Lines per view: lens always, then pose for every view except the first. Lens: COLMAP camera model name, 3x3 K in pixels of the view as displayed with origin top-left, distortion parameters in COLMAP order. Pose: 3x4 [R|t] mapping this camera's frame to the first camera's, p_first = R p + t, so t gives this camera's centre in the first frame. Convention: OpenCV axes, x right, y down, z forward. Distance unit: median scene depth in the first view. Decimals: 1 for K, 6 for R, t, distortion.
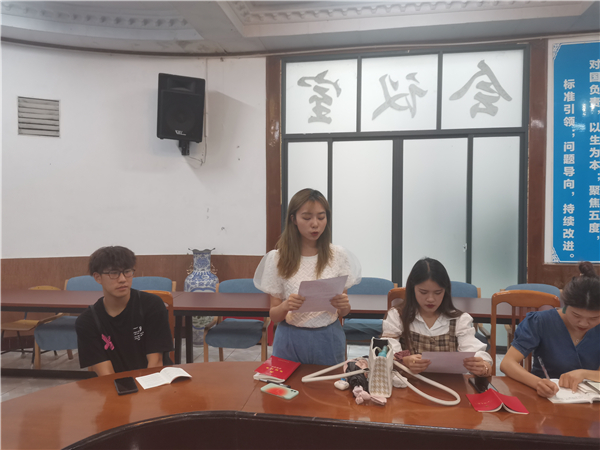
lens RADIAL K [[491.9, 0, 300.0], [0, 491.9, 225.0], [0, 0, 1]] dist [0.123547, -0.164866]
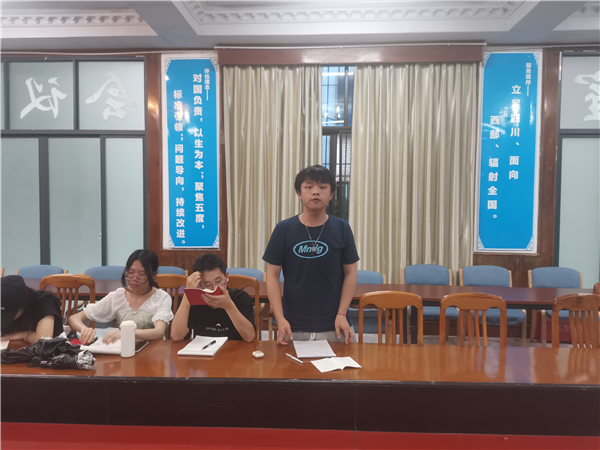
lens RADIAL K [[461.6, 0, 300.0], [0, 461.6, 225.0], [0, 0, 1]] dist [0.131463, -0.161182]
pose [[0.993701, -0.006137, 0.111895, 0.662562], [0.004302, 0.999852, 0.016629, 0.004425], [-0.111980, -0.016043, 0.993581, -0.106363]]
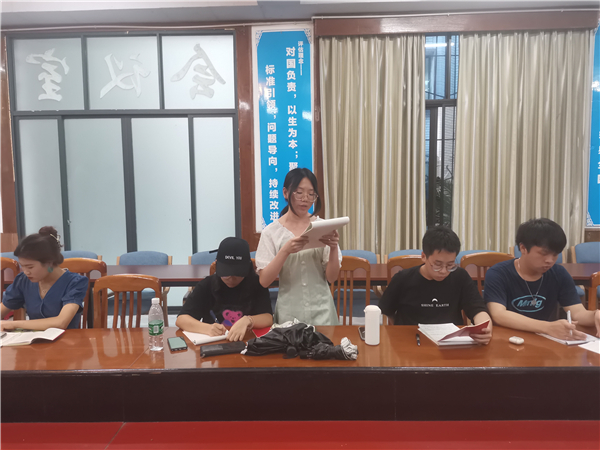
lens RADIAL K [[470.2, 0, 300.0], [0, 470.2, 225.0], [0, 0, 1]] dist [0.124136, -0.141475]
pose [[0.990546, -0.031338, 0.133555, 0.431109], [0.023654, 0.997993, 0.058733, 0.000654], [-0.135128, -0.055019, 0.989299, -0.057303]]
